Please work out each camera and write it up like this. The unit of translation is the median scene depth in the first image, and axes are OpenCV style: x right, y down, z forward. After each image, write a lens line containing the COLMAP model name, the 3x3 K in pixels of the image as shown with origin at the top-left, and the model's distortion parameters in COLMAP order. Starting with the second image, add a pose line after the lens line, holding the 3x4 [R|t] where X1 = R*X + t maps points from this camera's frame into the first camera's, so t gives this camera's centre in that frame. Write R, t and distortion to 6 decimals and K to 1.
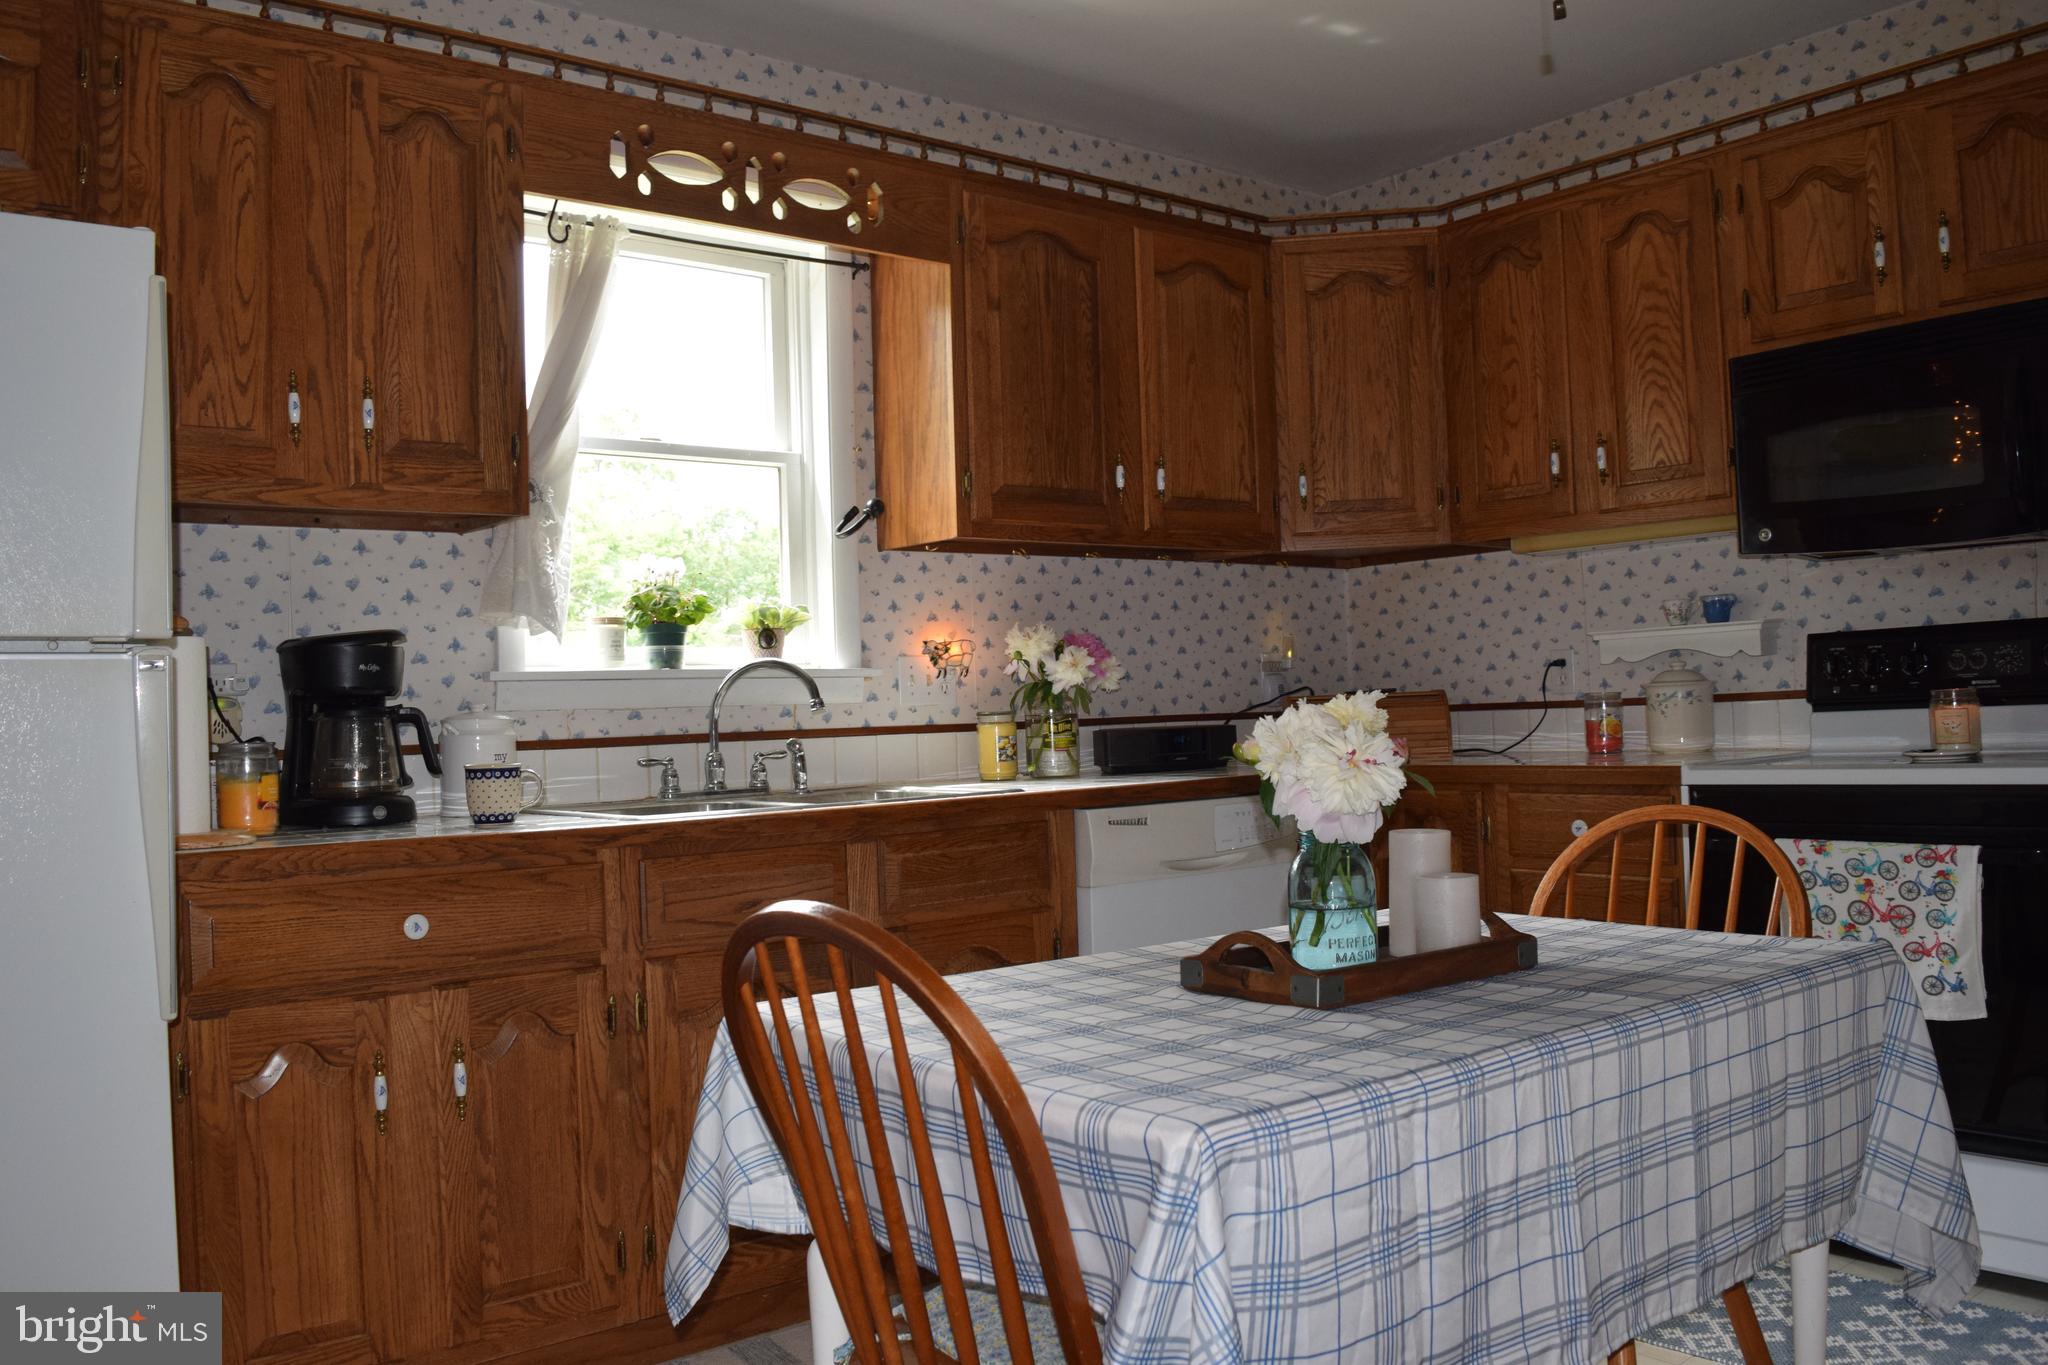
lens RADIAL K [[1617.0, 0, 1015.4], [0, 1617.0, 677.8], [0, 0, 1]] dist [-0.096671, 0.025058]
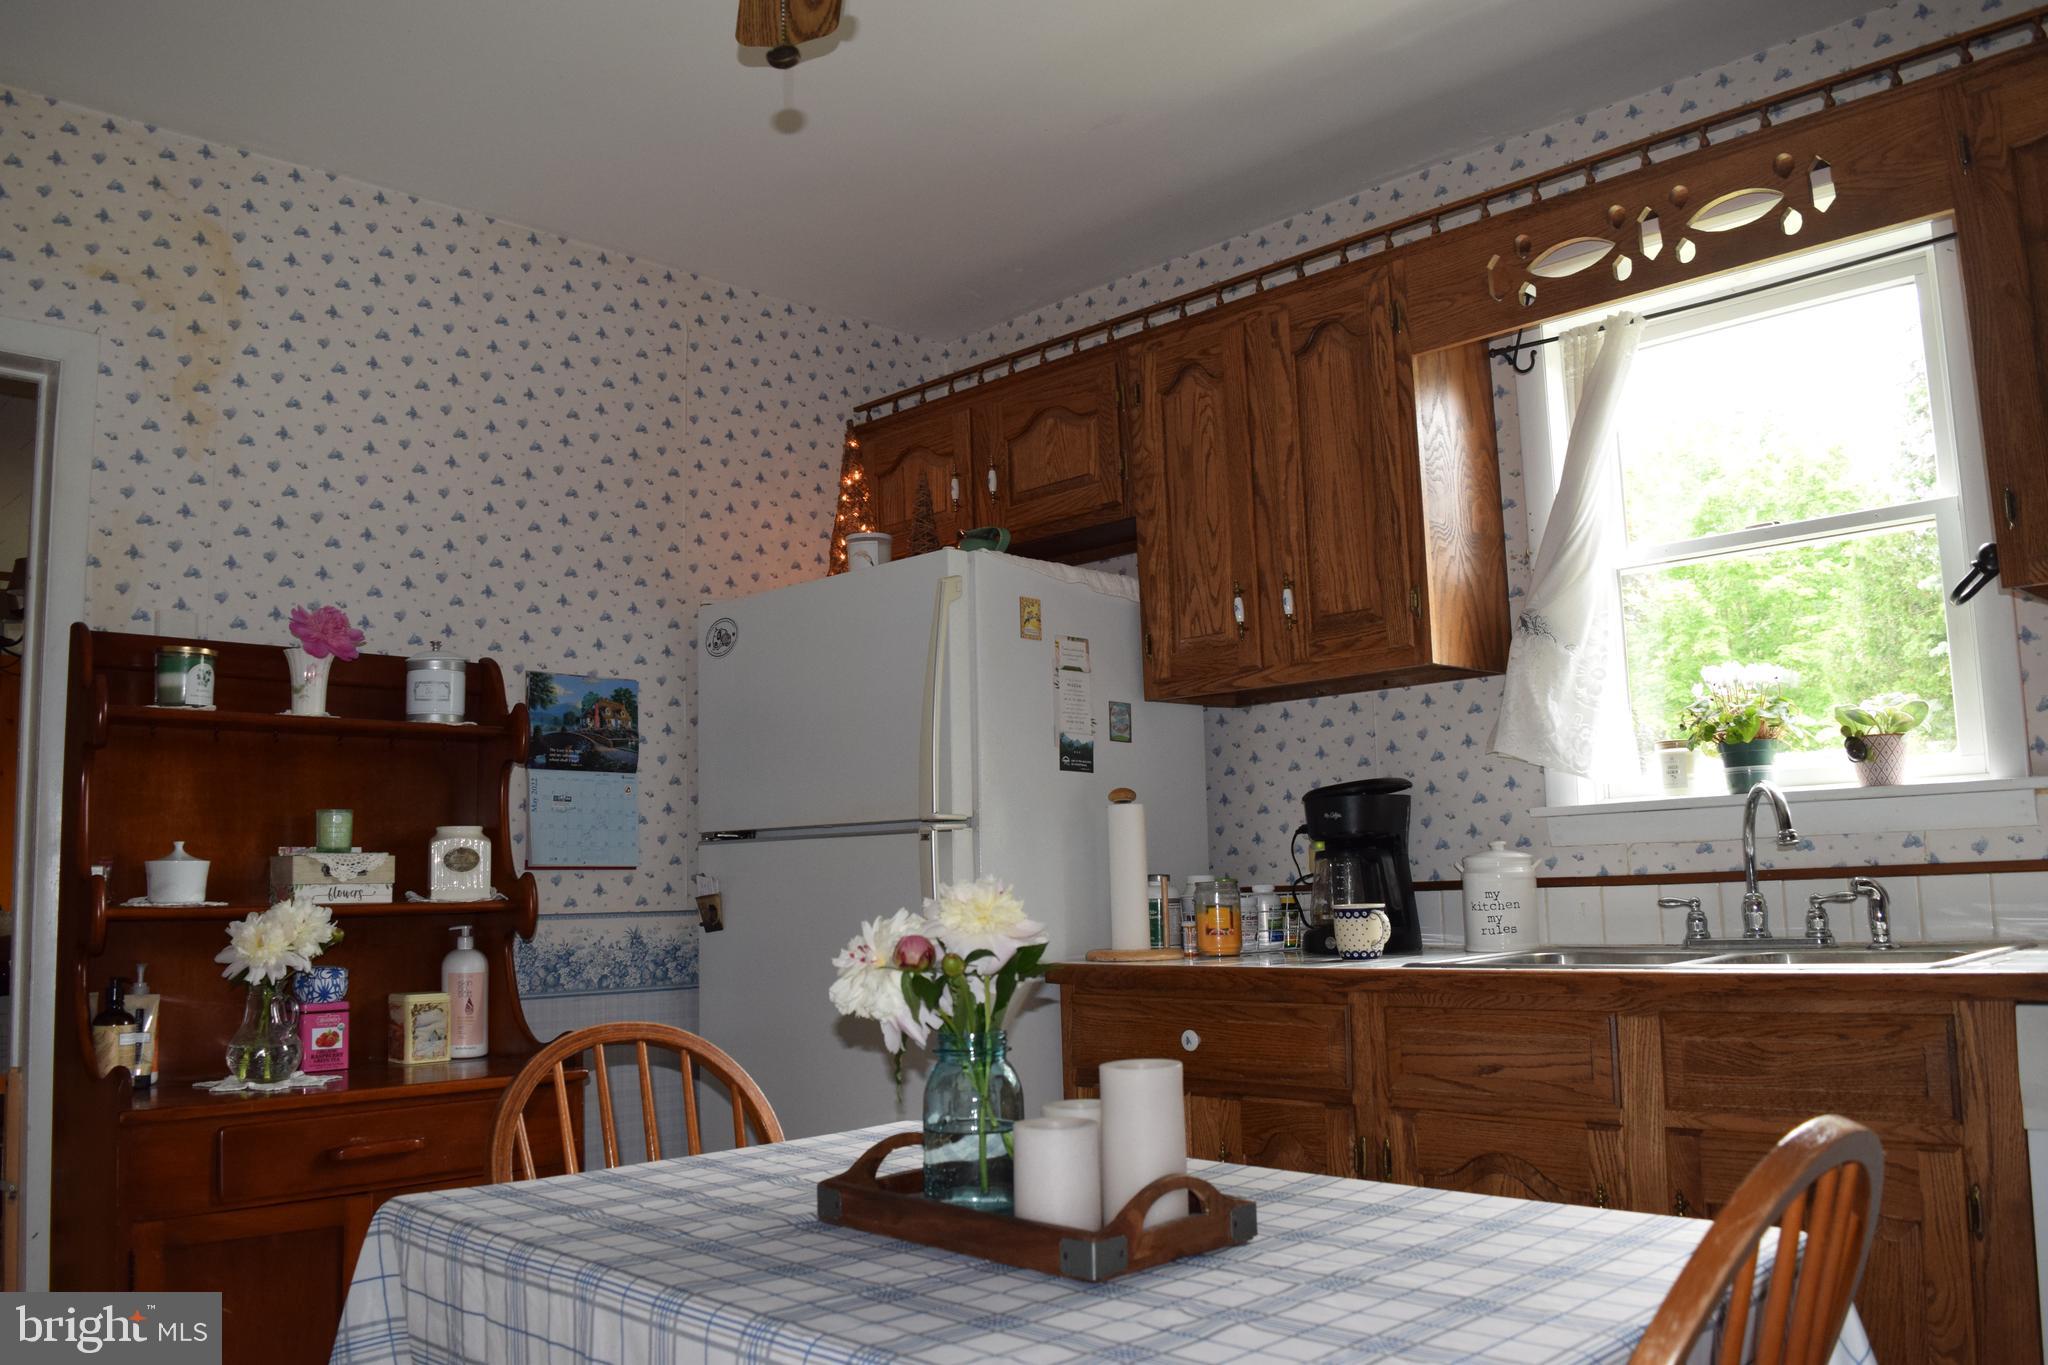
lens RADIAL K [[1675.1, 0, 1018.7], [0, 1675.1, 649.1], [0, 0, 1]] dist [-0.032021, -0.000174]
pose [[0.122104, -0.106054, -0.986835, 0.597050], [0.050716, 0.993643, -0.100510, -0.012015], [0.991221, -0.037775, 0.126706, 0.482498]]
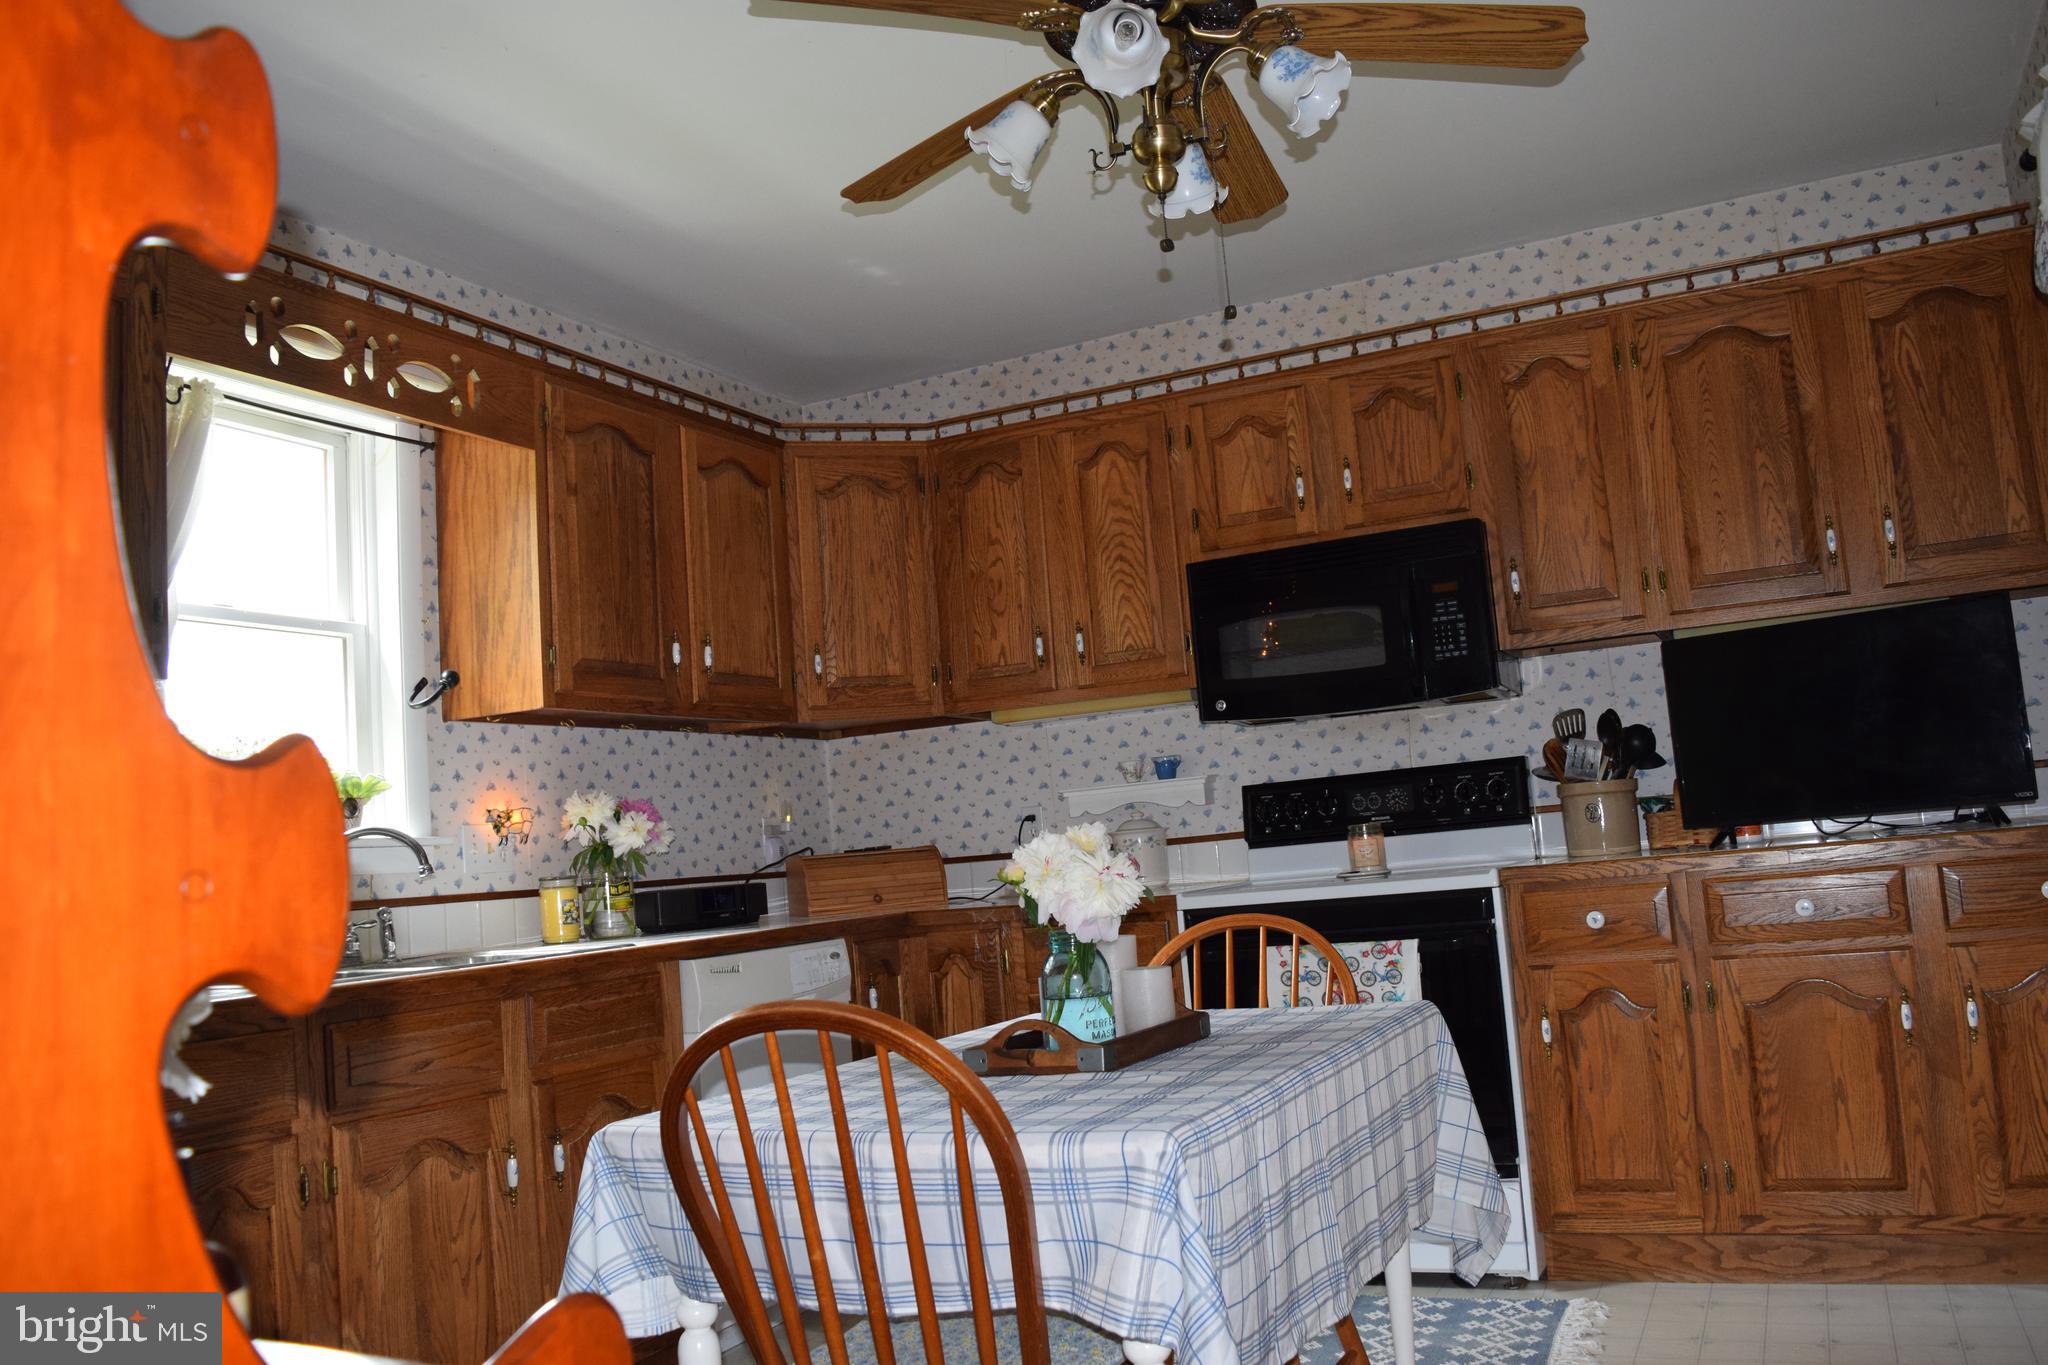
lens RADIAL K [[1617.0, 0, 1015.4], [0, 1617.0, 677.8], [0, 0, 1]] dist [-0.096671, 0.025058]
pose [[0.902822, 0.011192, 0.429868, -0.202672], [0.037578, 0.993783, -0.104798, 0.013858], [-0.428369, 0.110767, 0.896789, -0.063978]]
